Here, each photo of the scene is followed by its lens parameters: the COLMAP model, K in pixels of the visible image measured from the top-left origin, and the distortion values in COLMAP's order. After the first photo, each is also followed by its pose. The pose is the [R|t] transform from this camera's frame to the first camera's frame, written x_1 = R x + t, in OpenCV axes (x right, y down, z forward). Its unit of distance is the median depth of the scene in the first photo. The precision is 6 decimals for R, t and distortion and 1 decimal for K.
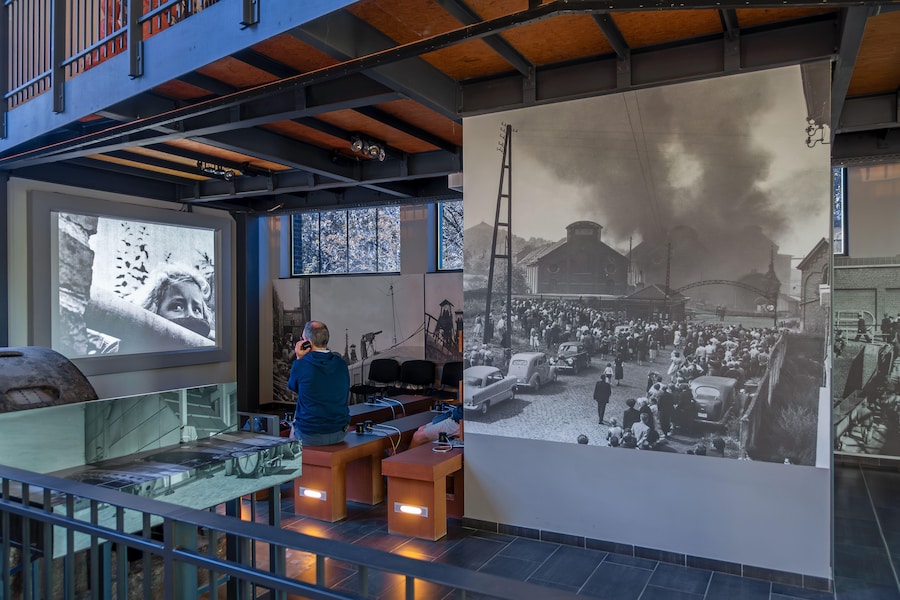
lens RADIAL K [[626.4, 0, 454.6], [0, 626.4, 302.5], [0, 0, 1]] dist [0.001418, 0.000785]
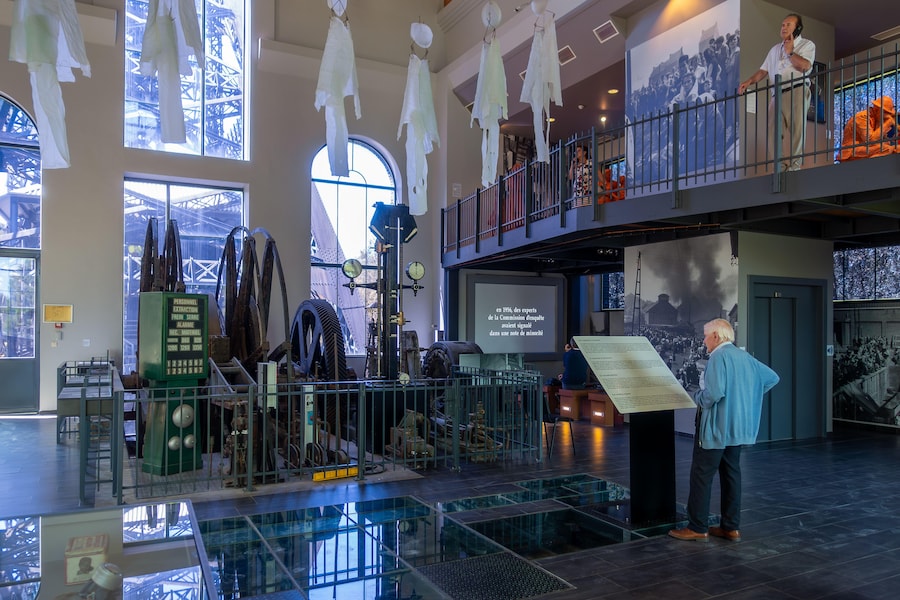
lens RADIAL K [[626.4, 0, 451.2], [0, 626.4, 305.1], [0, 0, 1]] dist [0.001418, 0.000785]
pose [[0.815142, -0.012708, -0.579122, 0.948996], [-0.006193, 0.999511, -0.030651, -0.010932], [0.579229, 0.028572, 0.814664, -1.422149]]
